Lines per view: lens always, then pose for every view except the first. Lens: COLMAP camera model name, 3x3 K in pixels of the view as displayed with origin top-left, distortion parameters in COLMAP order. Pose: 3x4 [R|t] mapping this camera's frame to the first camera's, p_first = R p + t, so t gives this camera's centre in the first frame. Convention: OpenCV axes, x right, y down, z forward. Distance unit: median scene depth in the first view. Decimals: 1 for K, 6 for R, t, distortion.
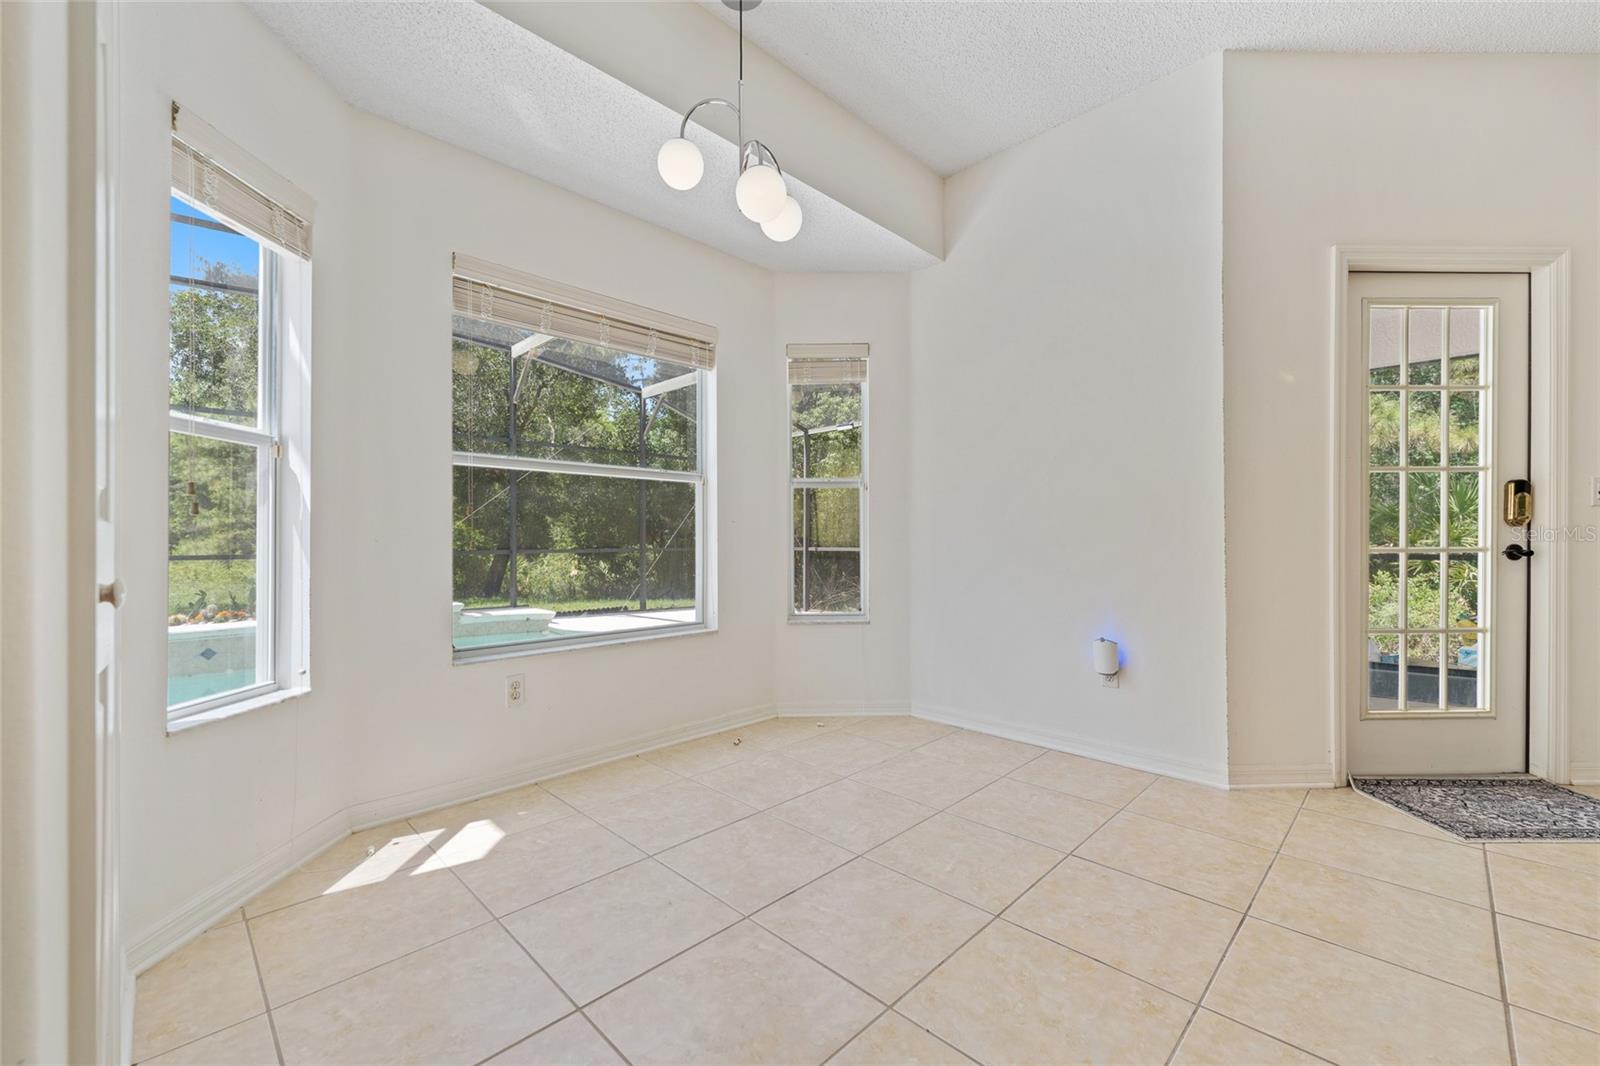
lens RADIAL K [[651.0, 0, 795.4], [0, 651.0, 539.4], [0, 0, 1]] dist [0.000652, -0.000772]
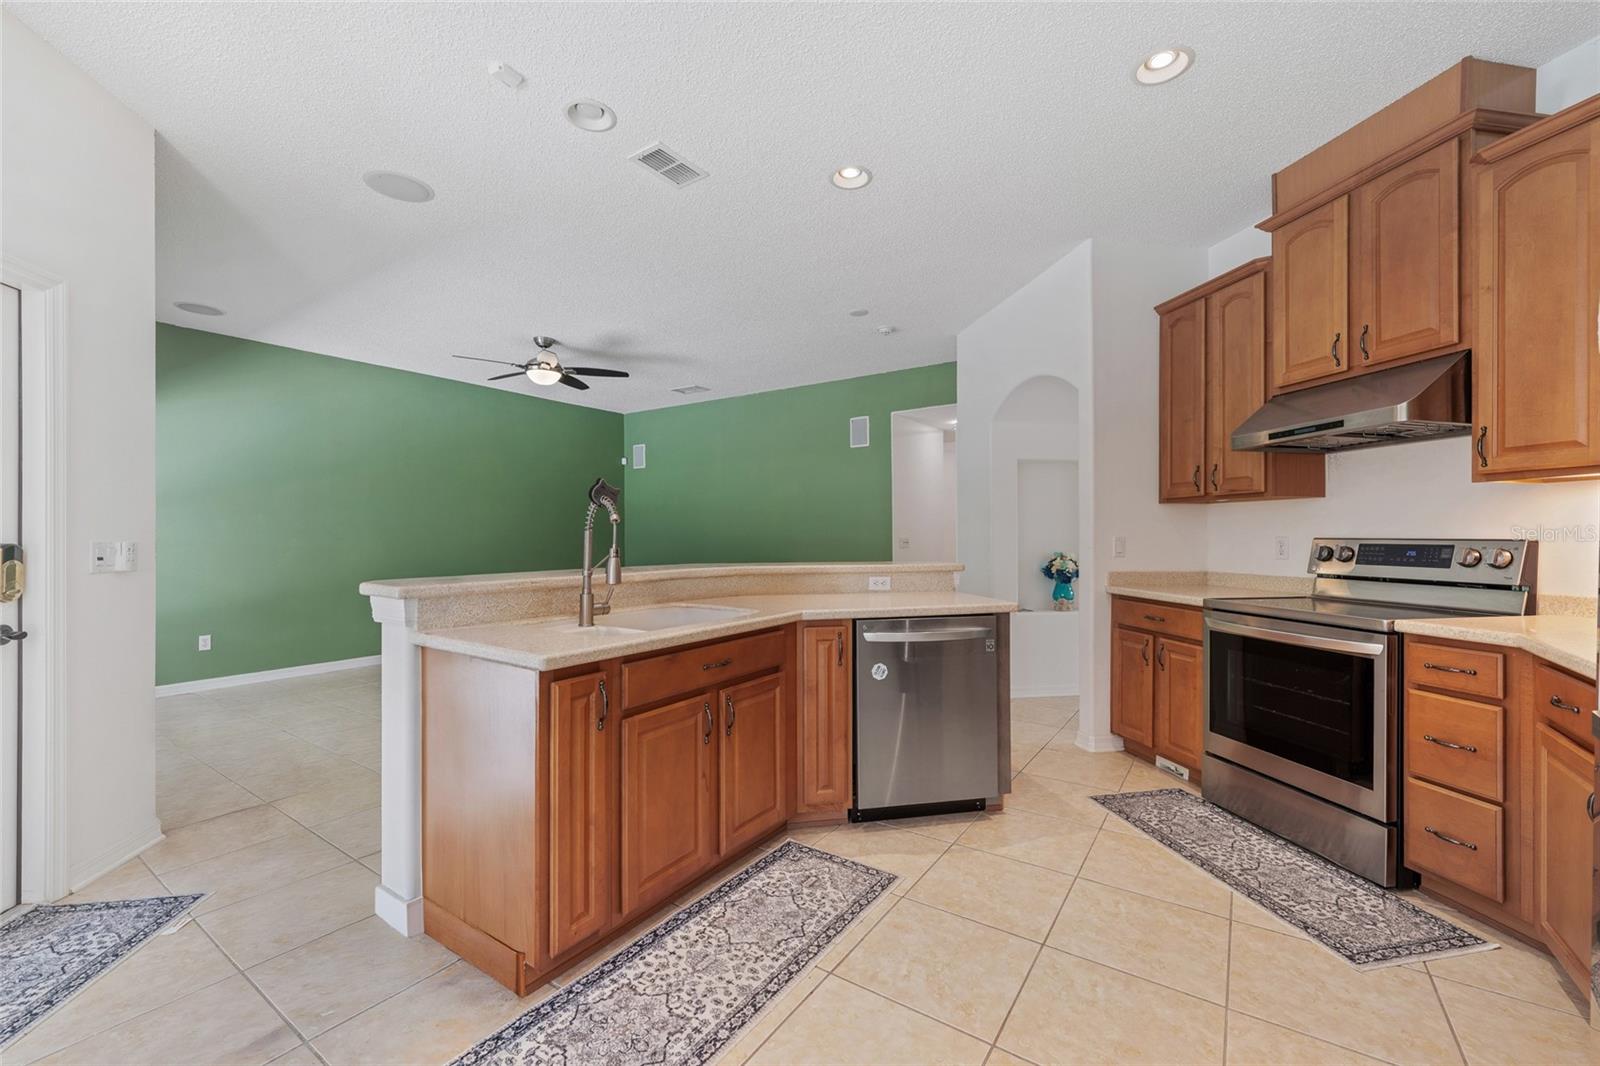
lens RADIAL K [[651.0, 0, 802.2], [0, 651.0, 530.5], [0, 0, 1]] dist [0.000652, -0.000772]
pose [[-0.183668, 0.000334, 0.982988, 0.151535], [0.003691, 0.999993, 0.000350, -0.106658], [-0.982981, 0.003693, -0.183668, 0.190983]]
